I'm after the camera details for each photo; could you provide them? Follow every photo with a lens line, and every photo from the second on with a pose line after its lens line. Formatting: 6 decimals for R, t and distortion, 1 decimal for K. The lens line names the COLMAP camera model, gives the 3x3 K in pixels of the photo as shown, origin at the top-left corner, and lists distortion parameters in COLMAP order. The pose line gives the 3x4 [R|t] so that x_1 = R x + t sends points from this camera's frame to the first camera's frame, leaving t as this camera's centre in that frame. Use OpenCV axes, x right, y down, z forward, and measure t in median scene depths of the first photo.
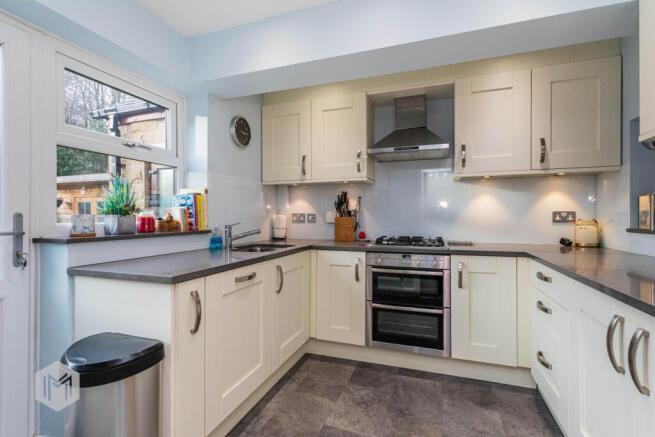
lens RADIAL K [[314.4, 0, 326.0], [0, 314.4, 216.6], [0, 0, 1]] dist [0.014146, 0.000083]
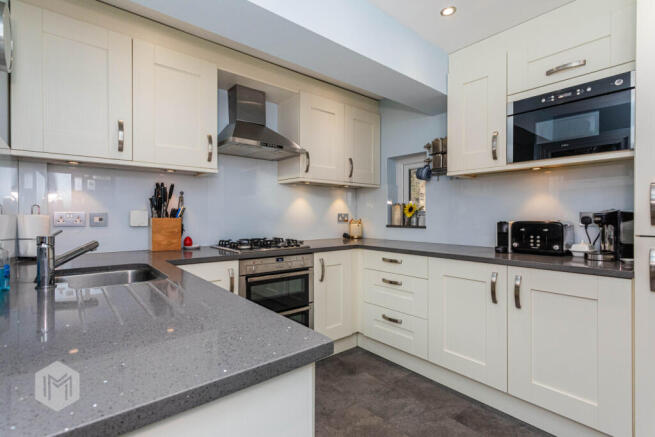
lens RADIAL K [[314.4, 0, 326.7], [0, 314.4, 217.3], [0, 0, 1]] dist [0.014146, 0.000083]
pose [[0.504002, 0.000242, 0.863702, -0.473387], [0.001132, 0.999999, -0.000941, 0.000679], [-0.863702, 0.001452, 0.504001, 0.380453]]
